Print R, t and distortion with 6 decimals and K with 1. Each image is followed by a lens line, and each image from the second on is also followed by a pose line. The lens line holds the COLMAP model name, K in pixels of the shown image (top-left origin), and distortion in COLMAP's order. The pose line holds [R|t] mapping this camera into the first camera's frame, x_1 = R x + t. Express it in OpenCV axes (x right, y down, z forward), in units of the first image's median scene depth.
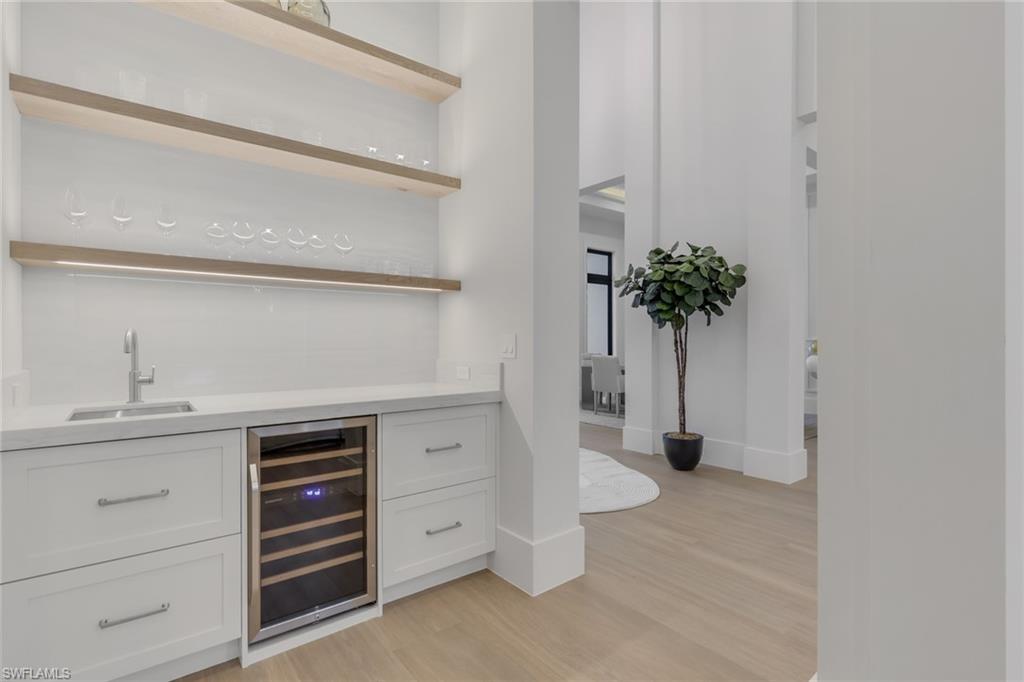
lens RADIAL K [[492.5, 0, 512.0], [0, 492.5, 341.0], [0, 0, 1]] dist [-0.002568, 0.000362]
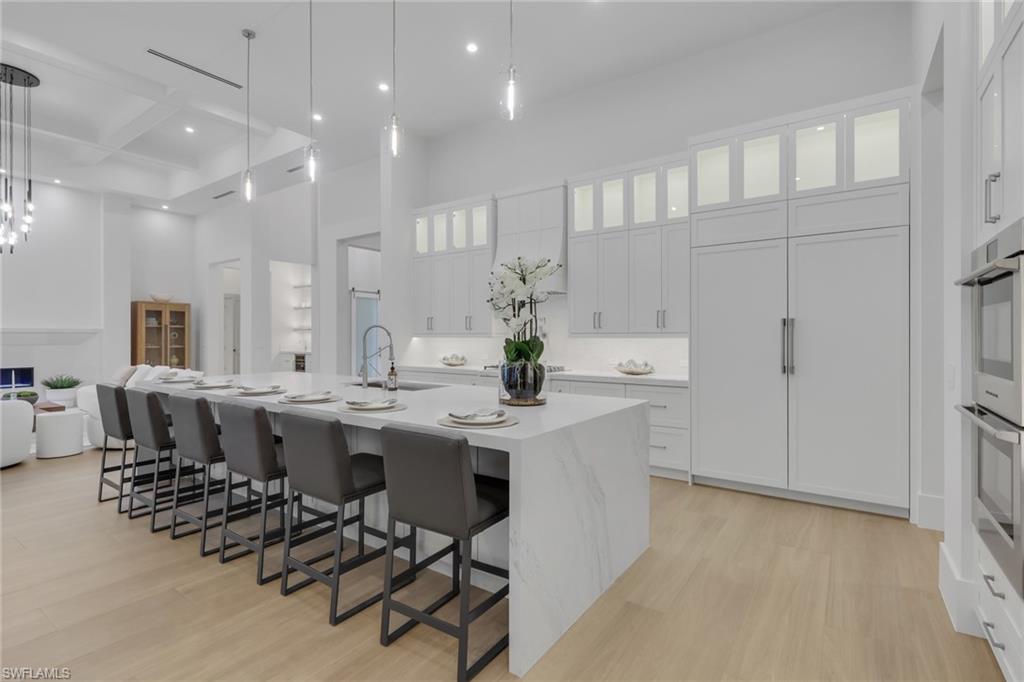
lens RADIAL K [[484.3, 0, 511.7], [0, 484.3, 338.2], [0, 0, 1]] dist [-0.001518, -0.000438]
pose [[0.284102, 0.004724, -0.958782, 6.154275], [-0.007631, 0.999967, 0.002666, -0.080110], [0.958764, 0.006559, 0.284129, 1.775134]]
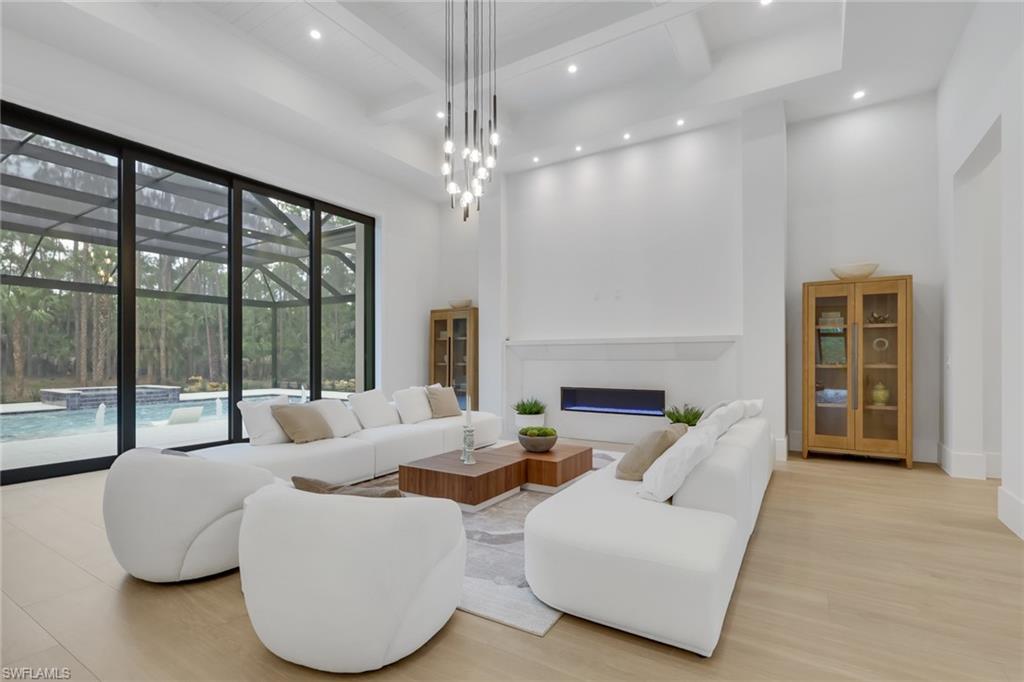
lens RADIAL K [[482.0, 0, 512.2], [0, 482.0, 359.3], [0, 0, 1]] dist [-0.000583, 0.000201]
pose [[-0.943358, 0.006497, -0.331712, 2.754284], [0.004034, 0.999959, 0.008112, -0.013316], [0.331751, 0.006315, -0.943346, 1.555765]]
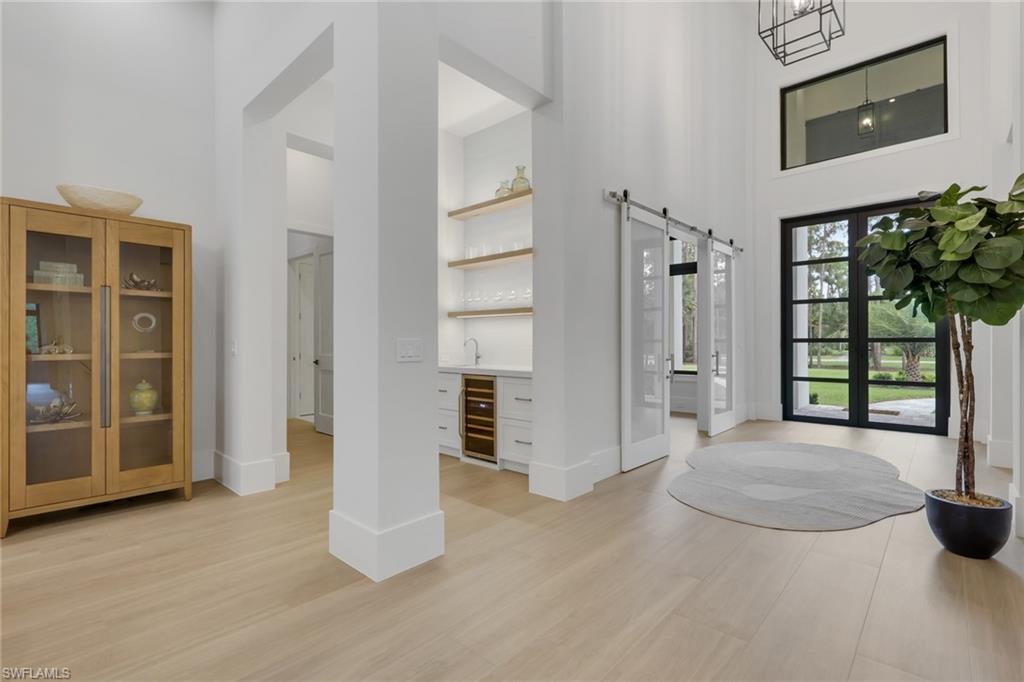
lens RADIAL K [[473.3, 0, 510.9], [0, 473.3, 342.8], [0, 0, 1]] dist [-0.000345, -0.000163]
pose [[0.152441, 0.001280, -0.988312, 1.864040], [-0.004224, 0.999991, 0.000644, 0.001982], [0.988303, 0.004076, 0.152445, 0.777511]]
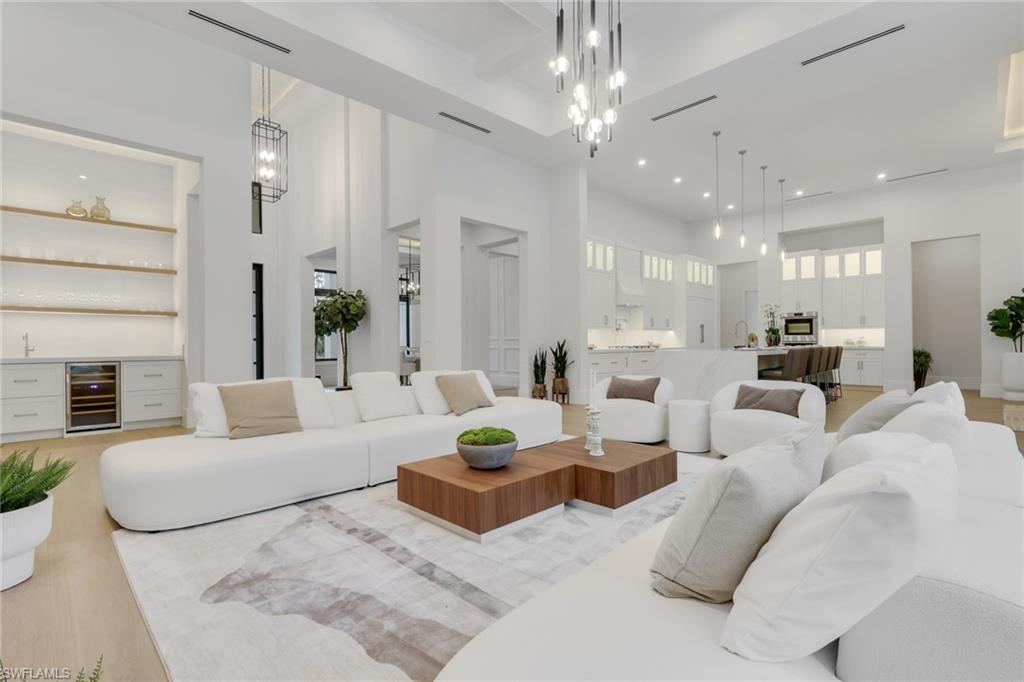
lens RADIAL K [[477.9, 0, 517.4], [0, 477.9, 347.6], [0, 0, 1]] dist [-0.001525, -0.001136]
pose [[0.994291, -0.007585, 0.106436, 1.820884], [0.007195, 0.999966, 0.004051, 0.075241], [-0.106463, -0.003262, 0.994311, -2.118047]]
